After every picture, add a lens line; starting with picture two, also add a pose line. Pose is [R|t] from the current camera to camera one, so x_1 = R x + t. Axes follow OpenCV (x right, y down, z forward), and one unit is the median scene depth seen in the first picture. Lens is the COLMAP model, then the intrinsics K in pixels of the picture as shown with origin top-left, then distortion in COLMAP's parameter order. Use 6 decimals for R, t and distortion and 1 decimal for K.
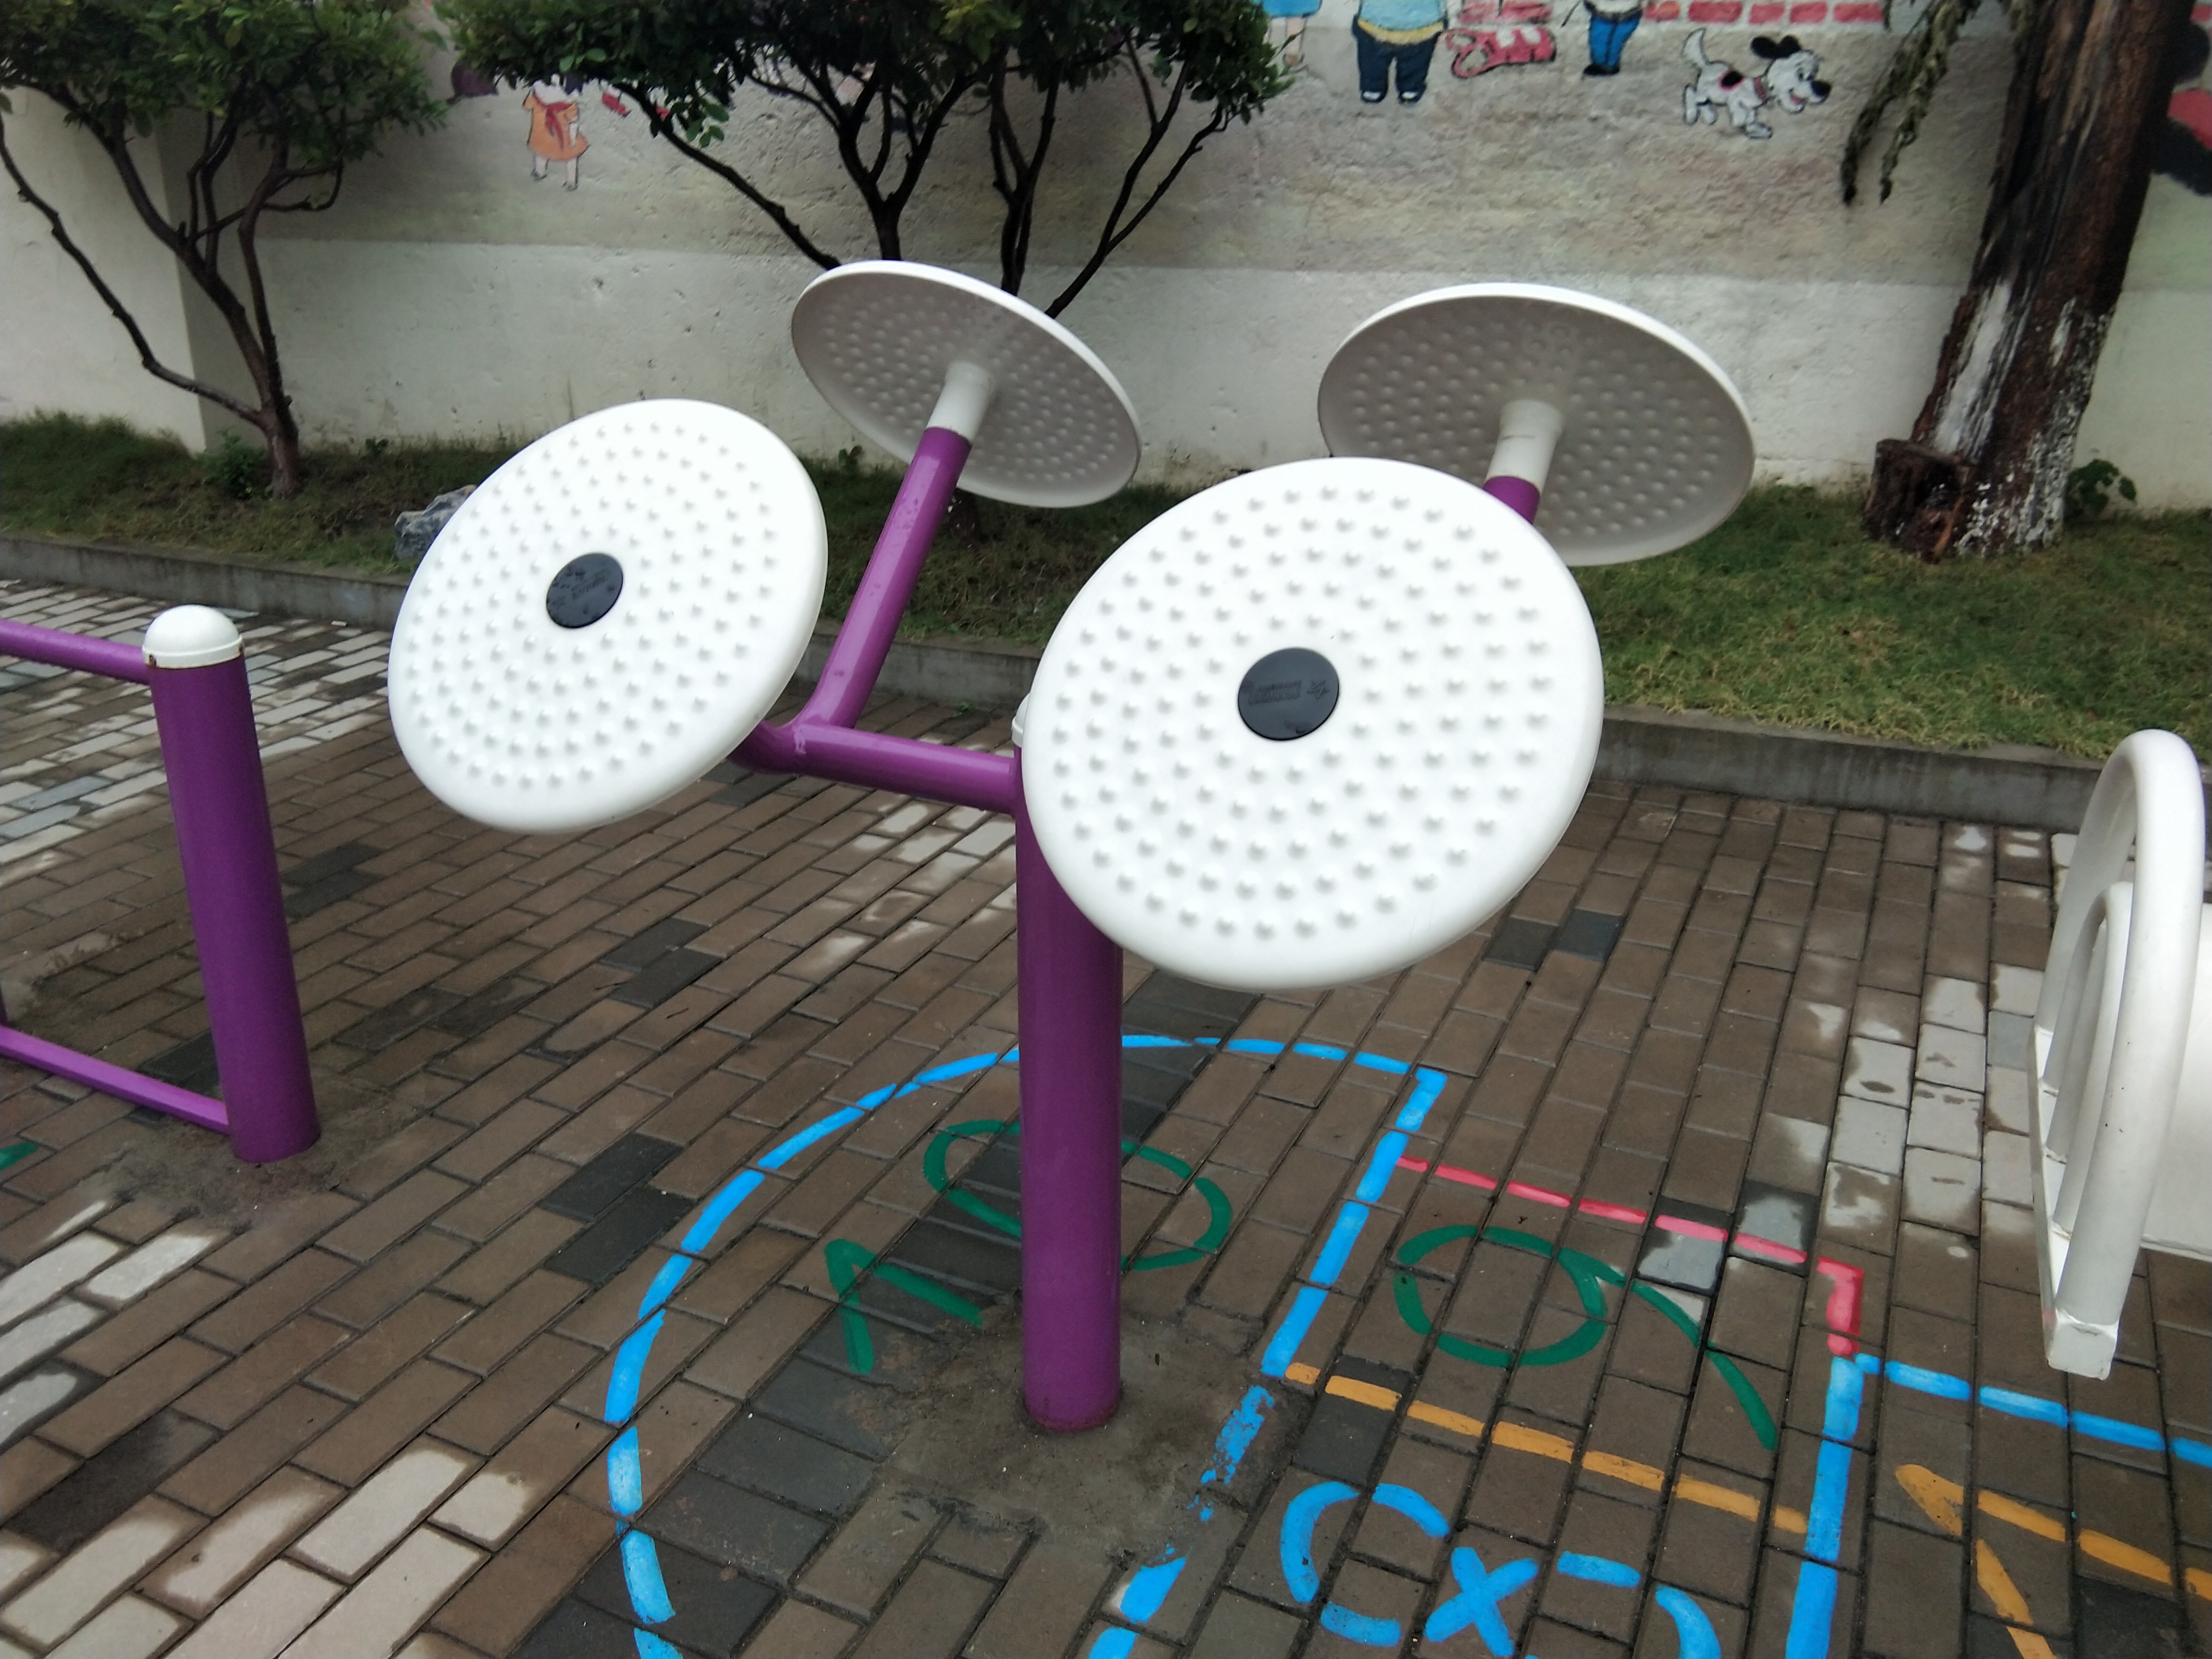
lens RADIAL K [[1814.4, 0, 1062.8], [0, 1814.4, 831.1], [0, 0, 1]] dist [0.094716, -0.156125]
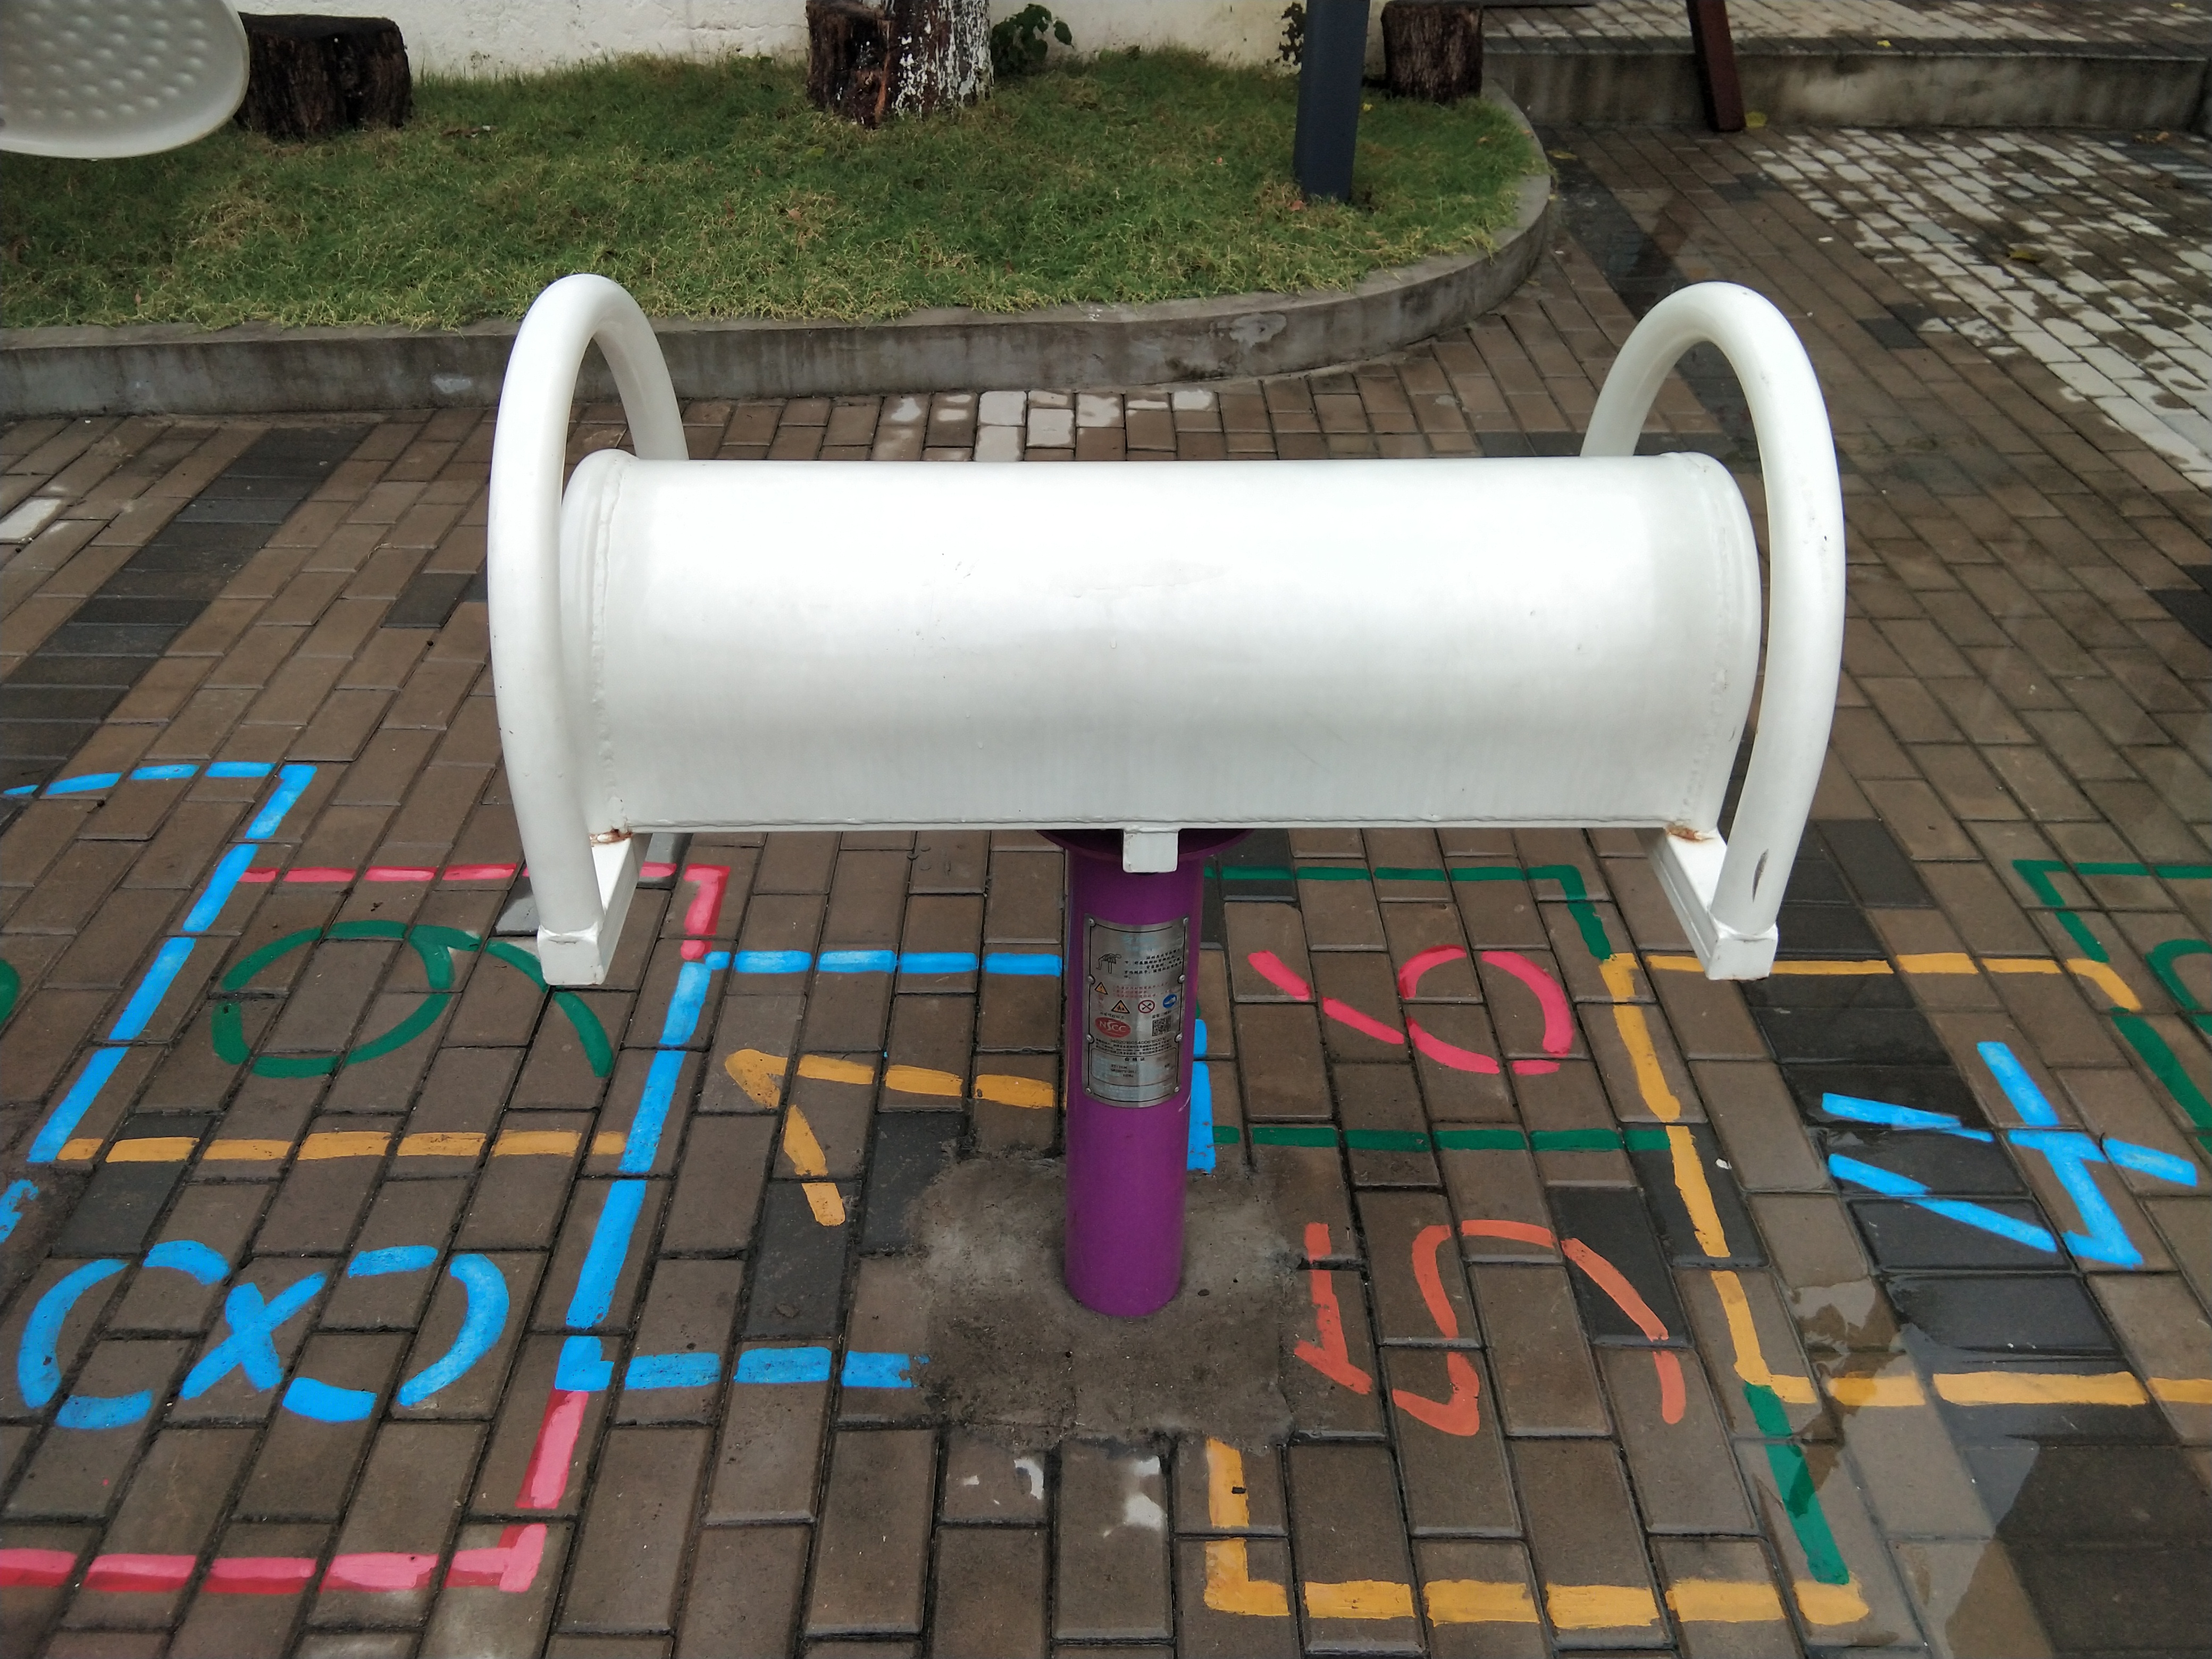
lens RADIAL K [[1812.7, 0, 1112.9], [0, 1812.7, 827.3], [0, 0, 1]] dist [0.125121, -0.225738]
pose [[0.896448, -0.240686, 0.372091, 0.243498], [0.165553, 0.960749, 0.222605, 0.029083], [-0.411064, -0.137953, 0.901108, 0.019966]]
